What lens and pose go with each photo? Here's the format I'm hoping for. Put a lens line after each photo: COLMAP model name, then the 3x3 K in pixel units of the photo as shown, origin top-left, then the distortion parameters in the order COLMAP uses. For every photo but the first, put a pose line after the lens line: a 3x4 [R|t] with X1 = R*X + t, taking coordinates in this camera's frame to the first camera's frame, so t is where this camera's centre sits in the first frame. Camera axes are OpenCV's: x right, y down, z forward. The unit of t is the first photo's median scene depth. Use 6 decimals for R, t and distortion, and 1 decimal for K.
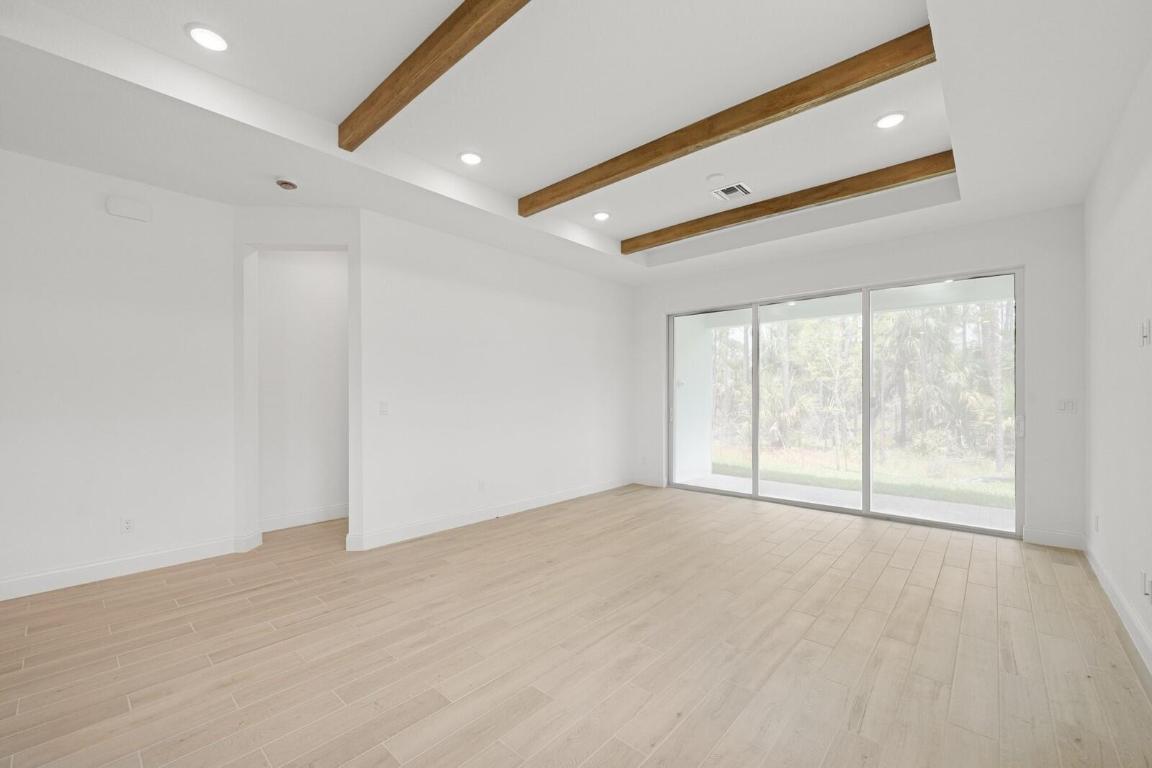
lens RADIAL K [[463.7, 0, 568.3], [0, 463.7, 396.7], [0, 0, 1]] dist [-0.006227, 0.000084]
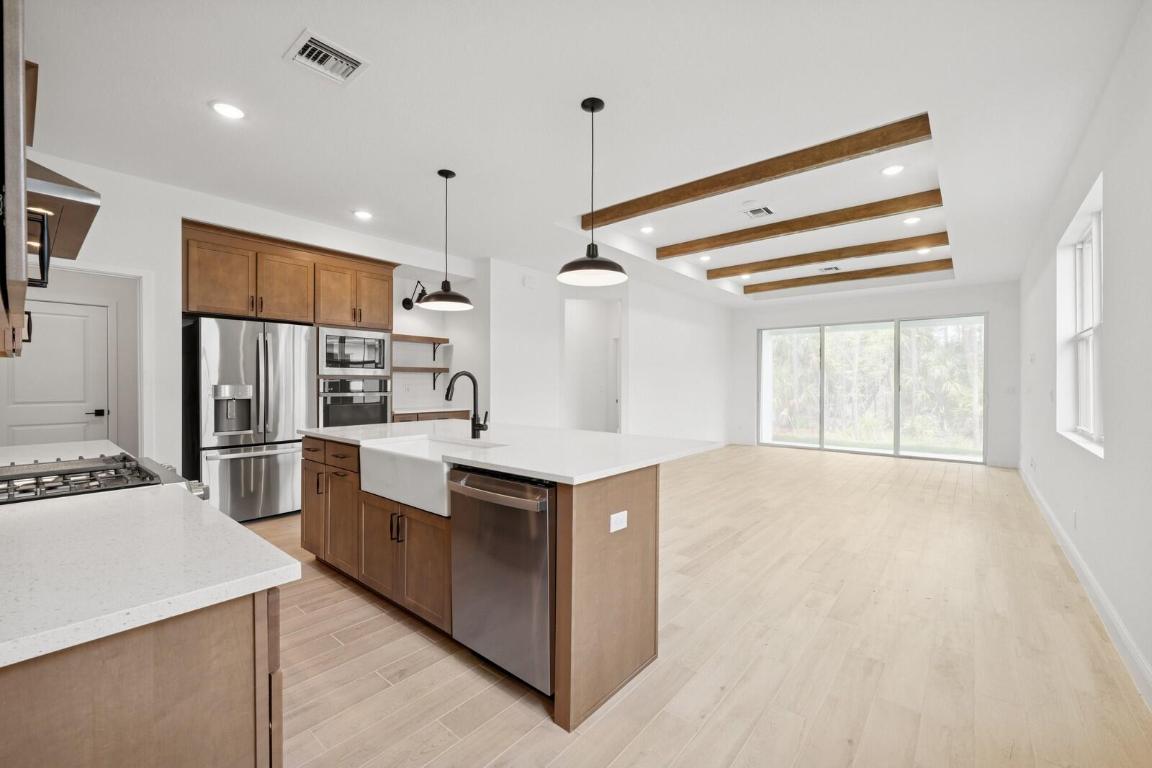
lens RADIAL K [[463.7, 0, 574.7], [0, 463.7, 383.3], [0, 0, 1]] dist [-0.006227, 0.000084]
pose [[0.999367, 0.007059, 0.034862, -0.579197], [-0.006935, 0.999969, -0.003665, 0.009995], [-0.034887, 0.003421, 0.999385, -0.628170]]
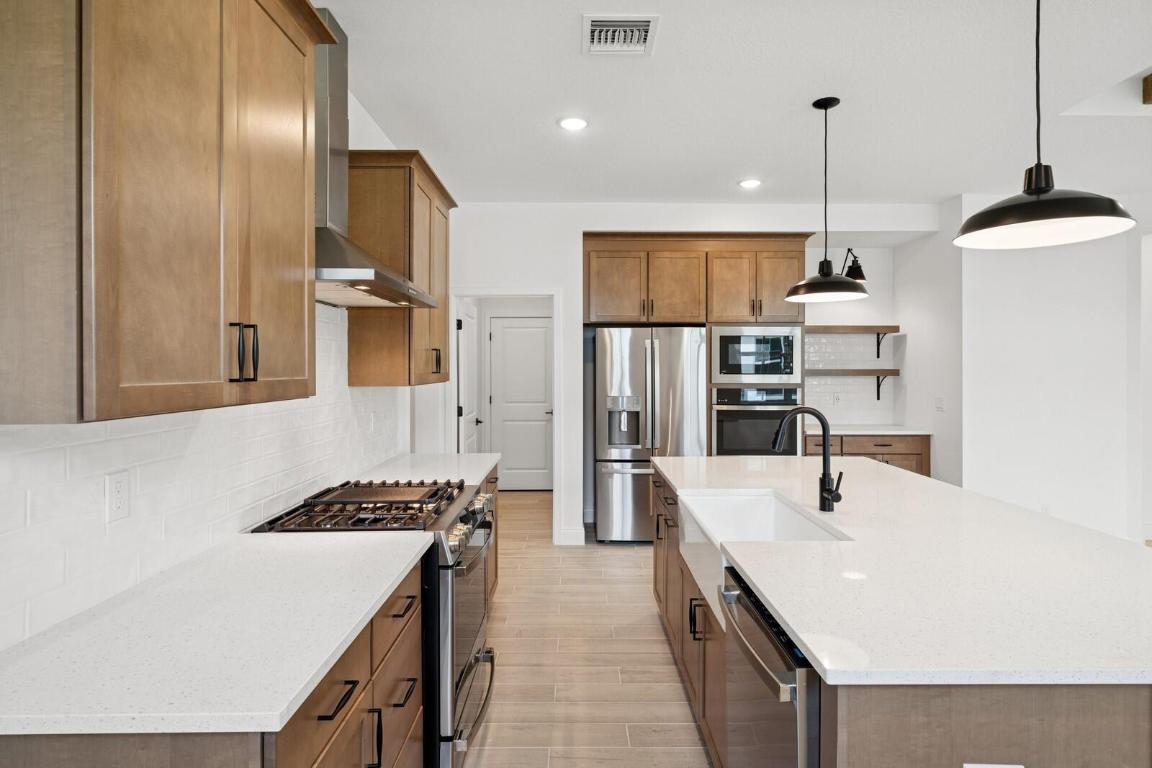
lens RADIAL K [[592.5, 0, 583.0], [0, 592.5, 366.6], [0, 0, 1]] dist [0.004043, -0.000022]
pose [[0.678422, 0.005955, -0.734648, -0.466442], [-0.008037, 0.999967, 0.000683, -0.036940], [0.734628, 0.005441, 0.678448, -0.515154]]
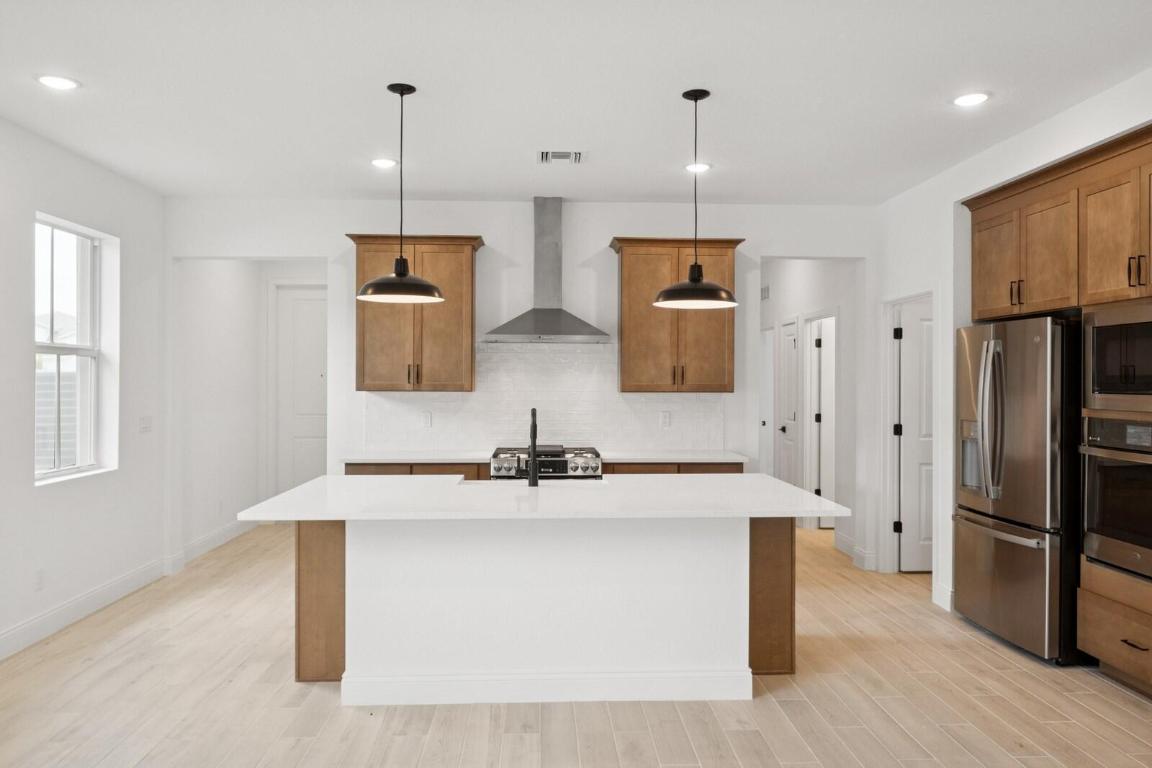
lens RADIAL K [[805.3, 0, 572.1], [0, 805.3, 379.9], [0, 0, 1]] dist [0.003944, -0.005030]
pose [[-0.708370, 0.003487, -0.705832, -0.104622], [-0.003101, 0.999963, 0.008052, -0.043853], [0.705834, 0.007892, -0.708333, 0.590174]]
